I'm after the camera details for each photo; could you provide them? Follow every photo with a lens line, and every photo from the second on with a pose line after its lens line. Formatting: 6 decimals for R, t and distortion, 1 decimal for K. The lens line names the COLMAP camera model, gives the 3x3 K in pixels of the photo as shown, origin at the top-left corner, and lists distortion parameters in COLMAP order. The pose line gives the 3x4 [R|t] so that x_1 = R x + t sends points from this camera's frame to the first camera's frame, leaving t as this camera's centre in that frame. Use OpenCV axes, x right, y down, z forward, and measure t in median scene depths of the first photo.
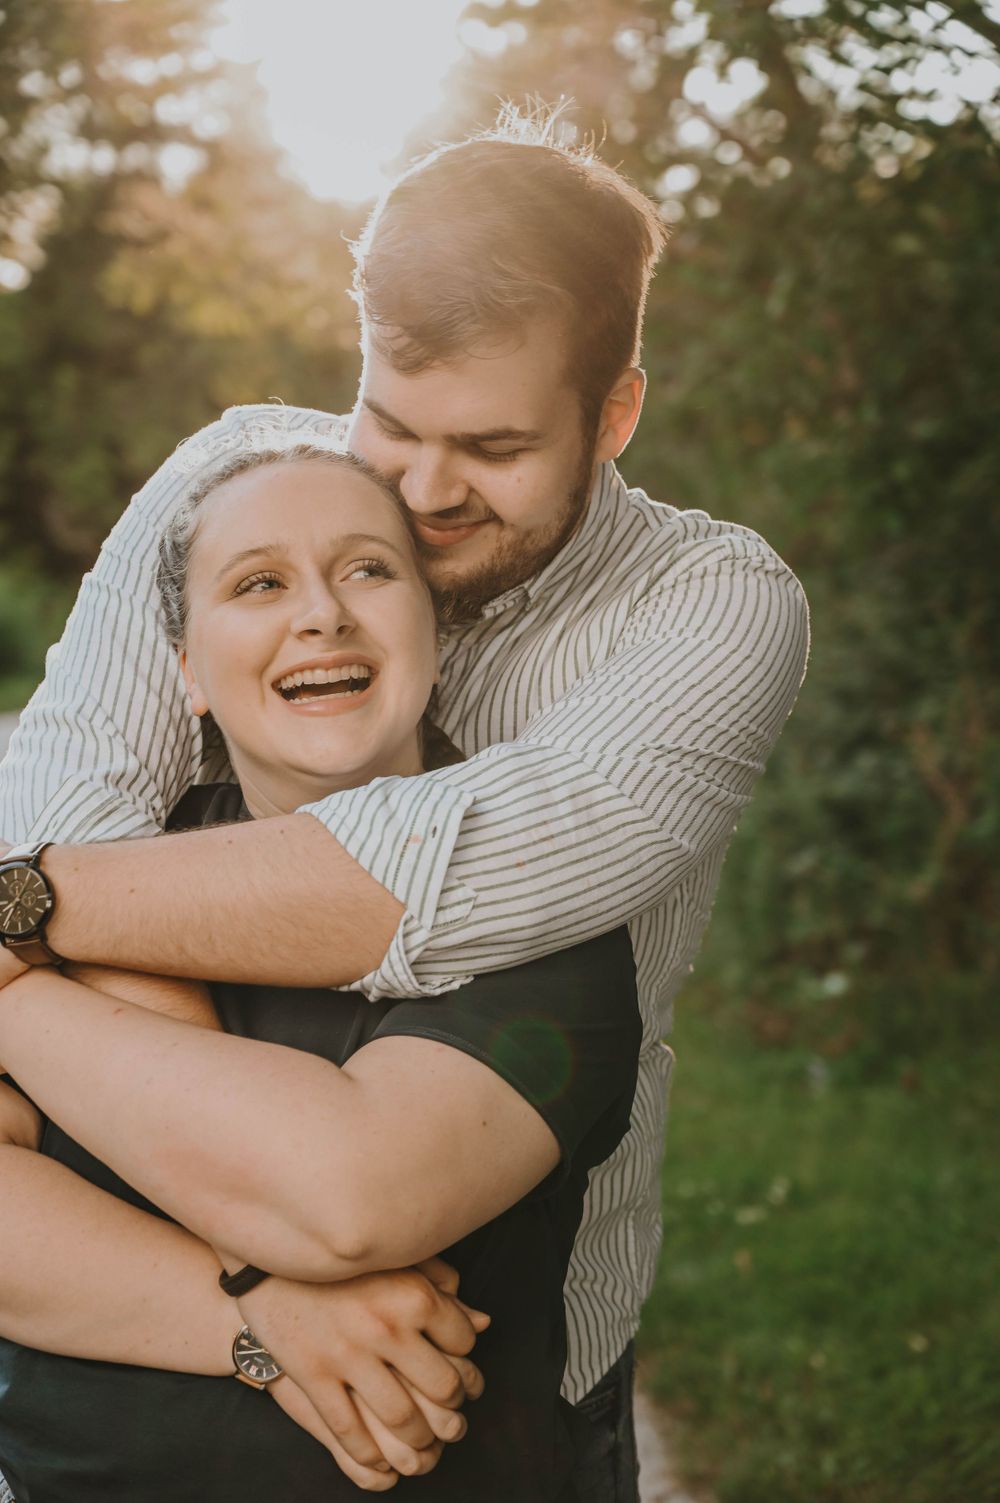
lens RADIAL K [[2995.0, 0, 501.1], [0, 2995.0, 752.1], [0, 0, 1]] dist [-0.024682, 0.000000]
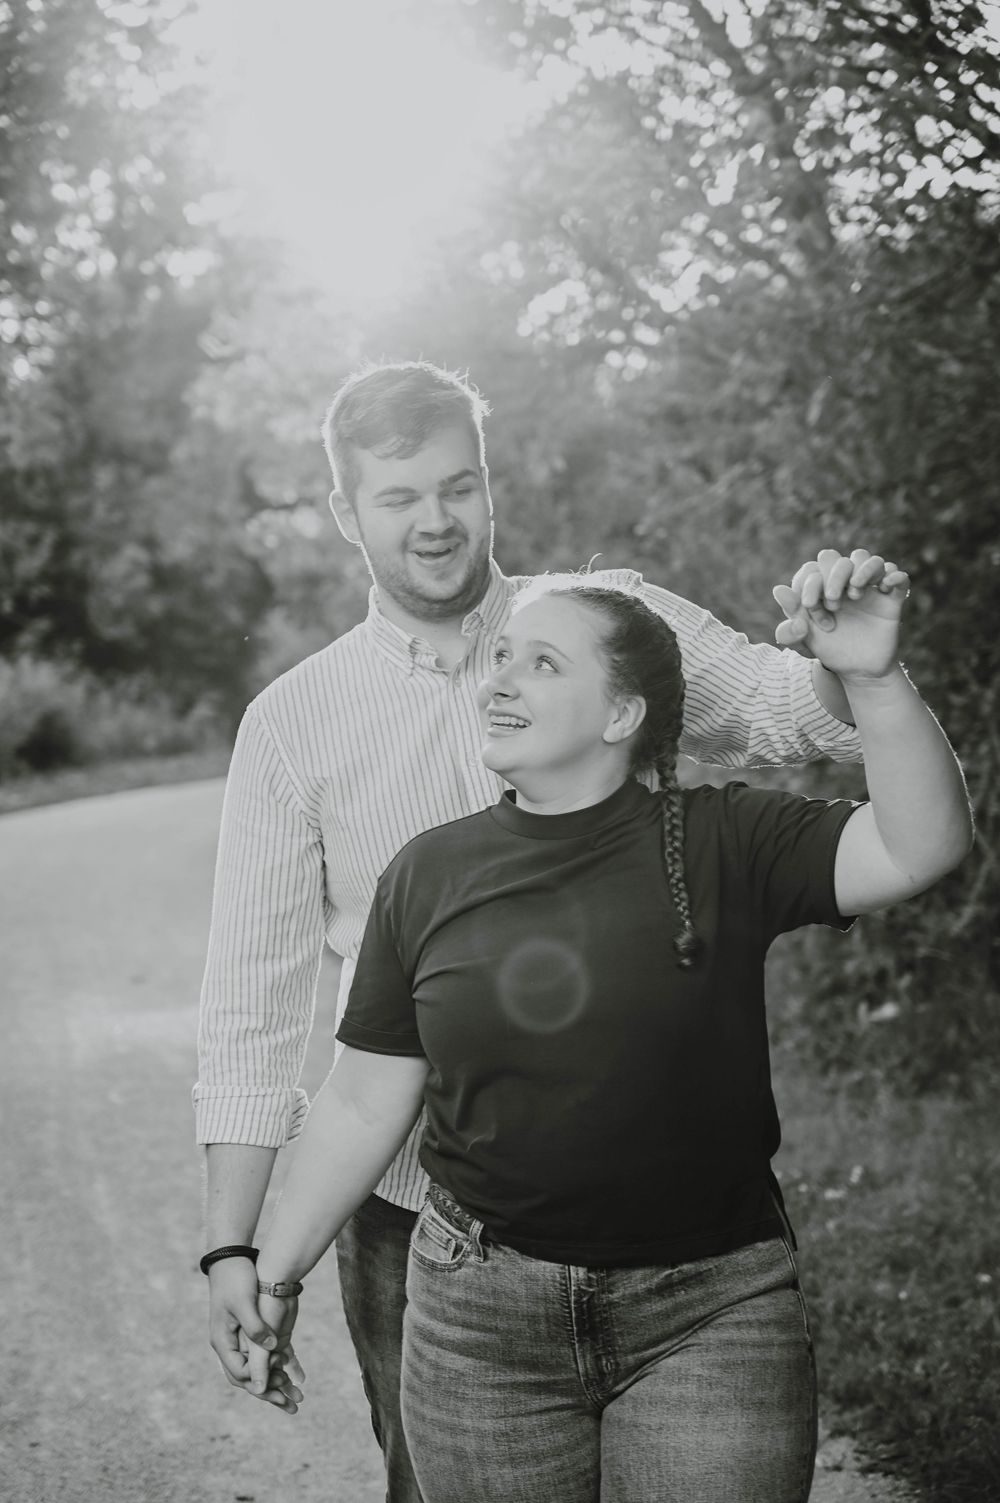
lens RADIAL K [[2995.0, 0, 498.8], [0, 2995.0, 750.8], [0, 0, 1]] dist [-0.024682, 0.000000]
pose [[0.999585, -0.028457, -0.004393, -0.028156], [0.028335, 0.999265, -0.025828, 0.004638], [0.005125, 0.025693, 0.999657, -0.135544]]
